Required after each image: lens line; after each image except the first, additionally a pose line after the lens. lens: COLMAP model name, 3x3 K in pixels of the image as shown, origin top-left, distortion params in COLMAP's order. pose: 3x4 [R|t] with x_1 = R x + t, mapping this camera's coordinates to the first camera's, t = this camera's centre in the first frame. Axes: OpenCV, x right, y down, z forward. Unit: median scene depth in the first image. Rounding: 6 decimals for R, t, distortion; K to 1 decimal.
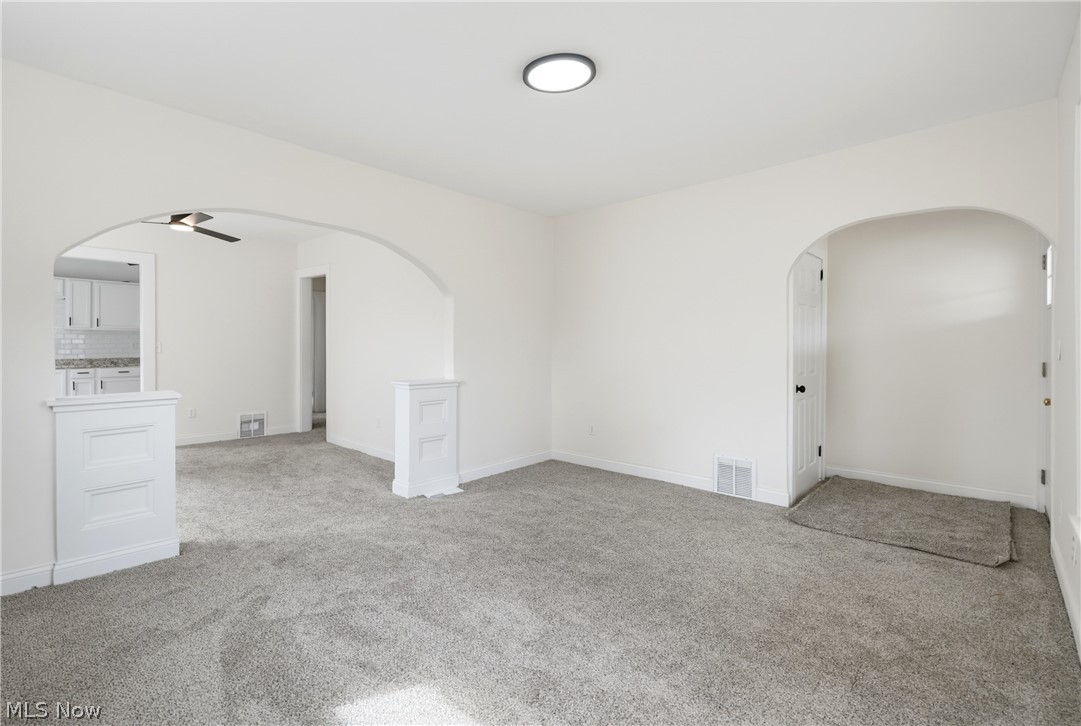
lens RADIAL K [[502.3, 0, 533.6], [0, 502.3, 352.1], [0, 0, 1]] dist [-0.000071, 0.000210]
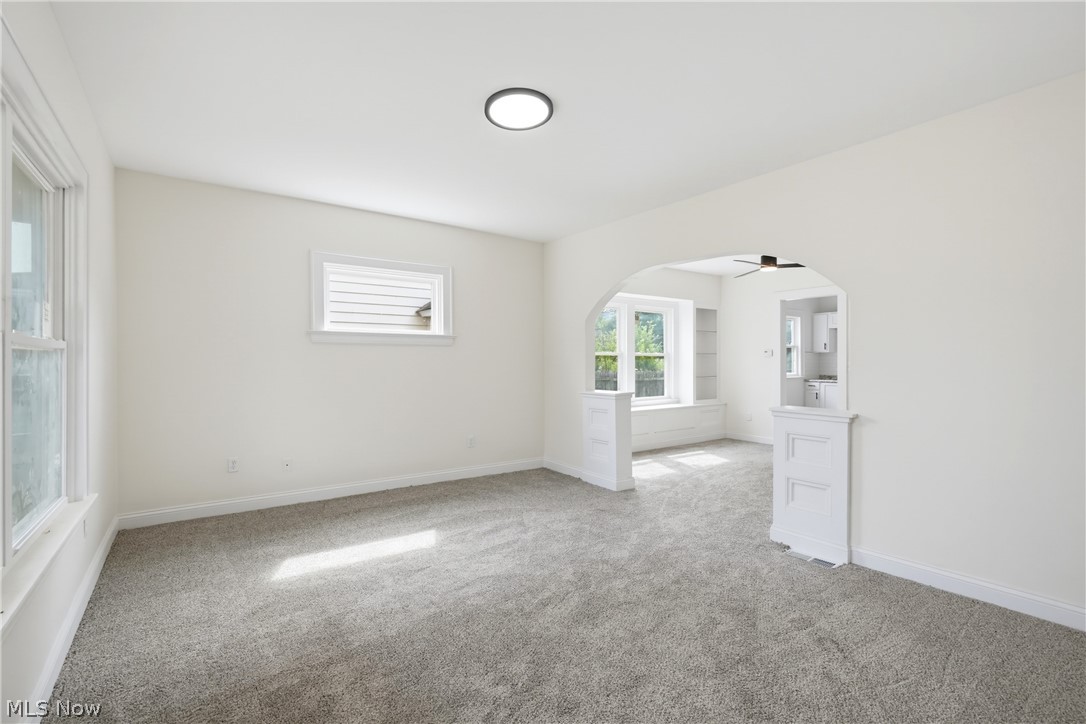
lens RADIAL K [[486.3, 0, 545.5], [0, 486.3, 366.6], [0, 0, 1]] dist [-0.024617, -0.000092]
pose [[-0.216838, 0.002453, -0.976205, 0.663534], [-0.009473, 0.999944, 0.004617, -0.010539], [0.976162, 0.010249, -0.216802, 0.807167]]
